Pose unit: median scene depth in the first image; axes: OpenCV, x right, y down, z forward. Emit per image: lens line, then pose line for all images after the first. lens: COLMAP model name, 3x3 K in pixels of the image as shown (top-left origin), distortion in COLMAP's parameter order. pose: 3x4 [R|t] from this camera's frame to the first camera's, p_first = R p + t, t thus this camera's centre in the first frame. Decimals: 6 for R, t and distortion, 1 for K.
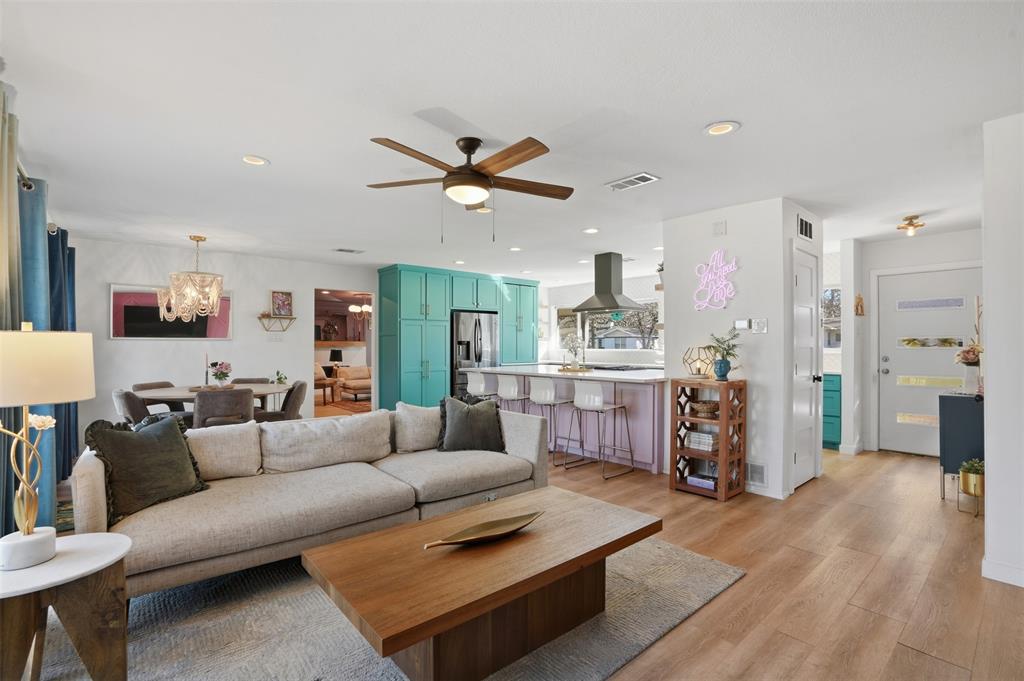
lens RADIAL K [[458.8, 0, 512.0], [0, 458.8, 340.5], [0, 0, 1]] dist [-0.061418, 0.020256]
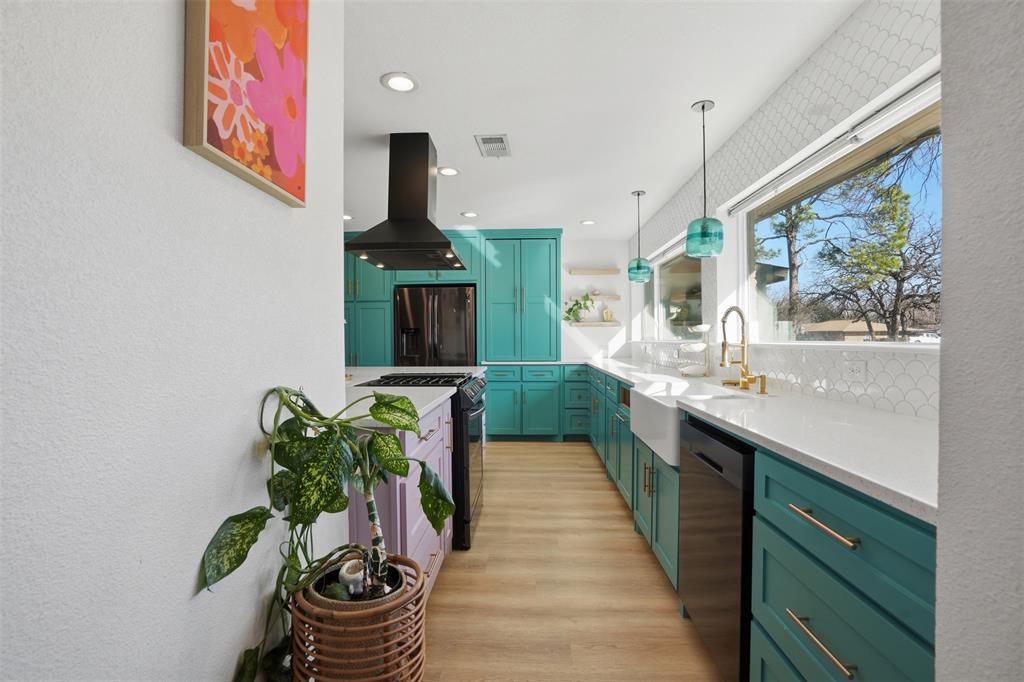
lens RADIAL K [[478.6, 0, 508.4], [0, 478.6, 347.6], [0, 0, 1]] dist [-0.066336, 0.024609]
pose [[0.719259, 0.011360, -0.694649, 0.529966], [0.009005, 0.999630, 0.025671, 0.012688], [0.694684, -0.024719, 0.718890, 0.580192]]
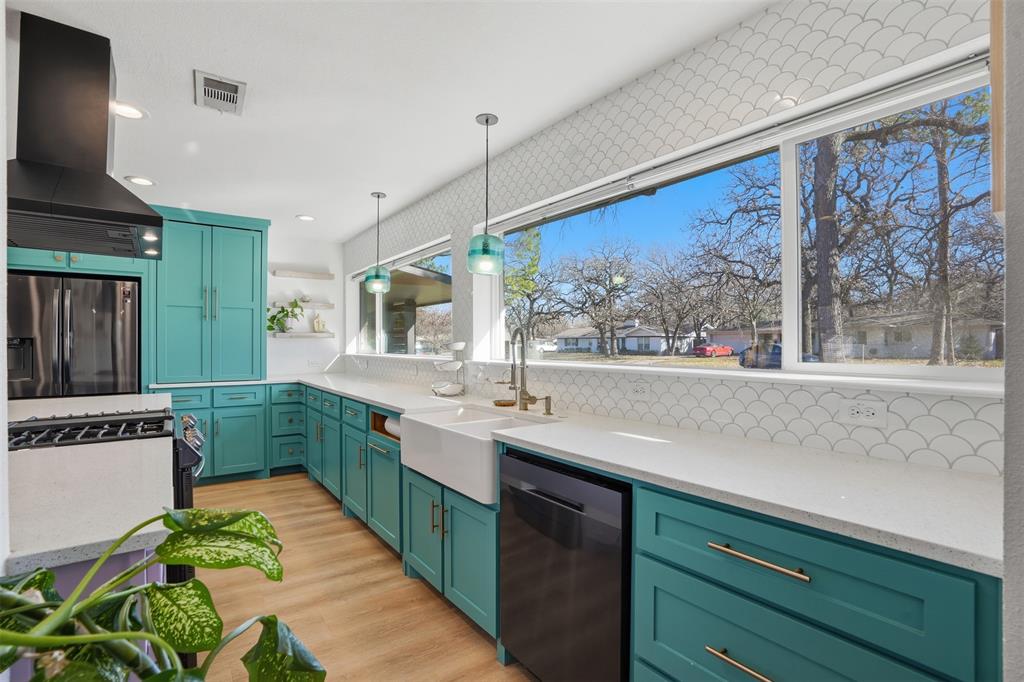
lens RADIAL K [[478.8, 0, 516.6], [0, 478.8, 349.1], [0, 0, 1]] dist [-0.037504, 0.000577]
pose [[0.996202, 0.003123, -0.087019, 0.443138], [-0.001638, 0.999852, 0.017124, 0.002753], [0.087060, -0.016916, 0.996059, 0.593946]]
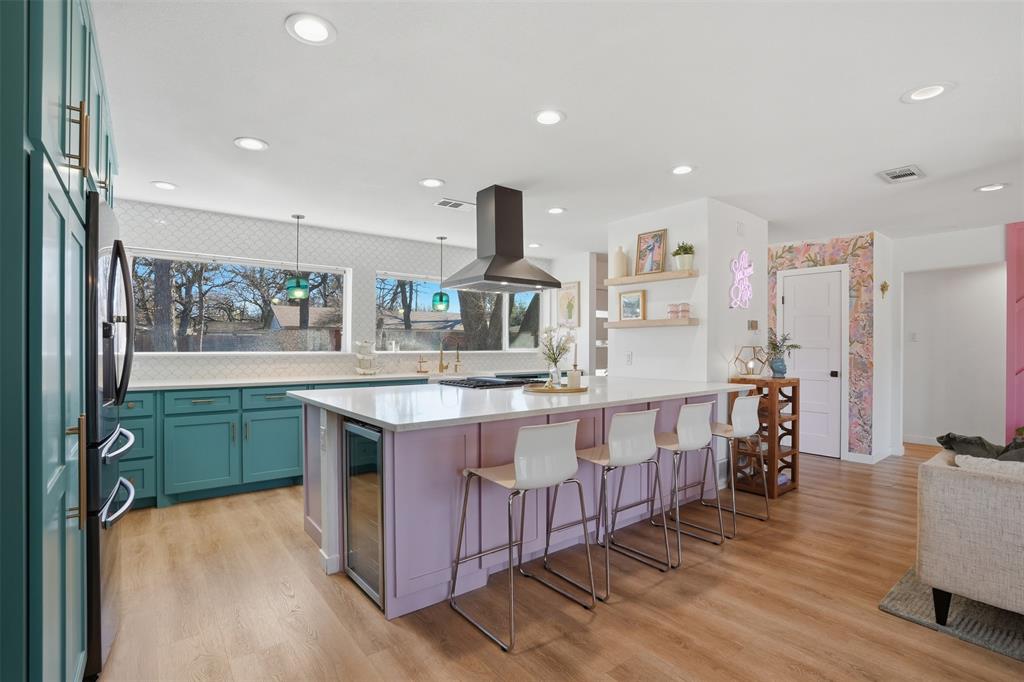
lens RADIAL K [[478.6, 0, 508.4], [0, 478.6, 347.6], [0, 0, 1]] dist [-0.066336, 0.024609]
pose [[0.067822, -0.000566, 0.997697, -0.341884], [-0.011031, 0.999938, 0.001317, 0.011975], [-0.997636, -0.011095, 0.067812, 0.787913]]
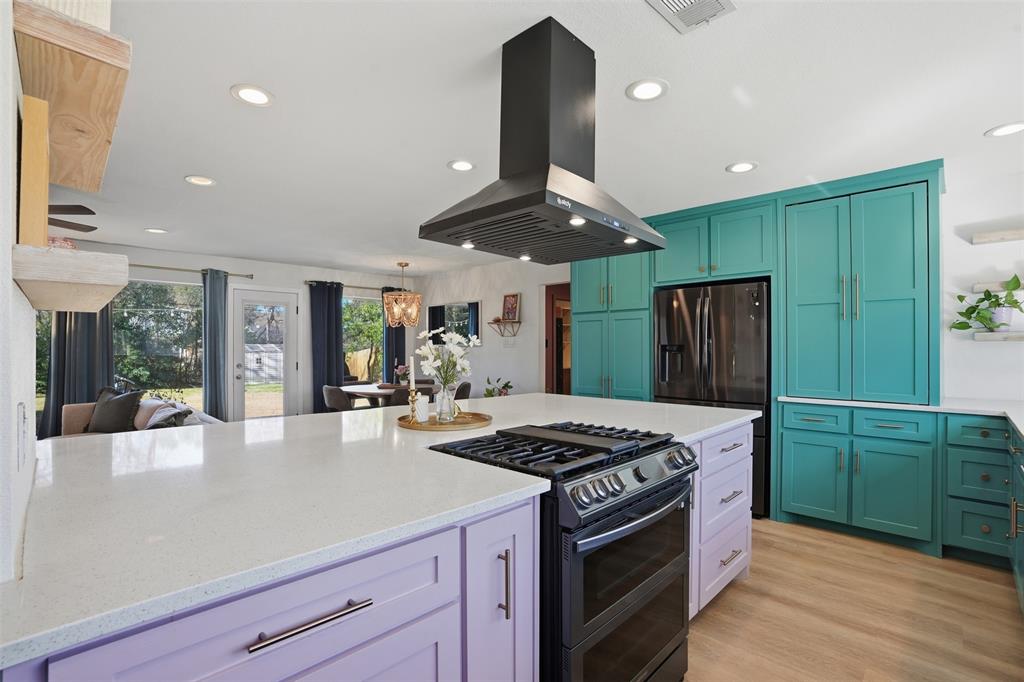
lens RADIAL K [[478.6, 0, 508.4], [0, 478.6, 347.6], [0, 0, 1]] dist [-0.066336, 0.024609]
pose [[0.078083, 0.002504, -0.996944, 0.424991], [0.007353, 0.999968, 0.003088, 0.000634], [0.996920, -0.007571, 0.078062, 0.787056]]
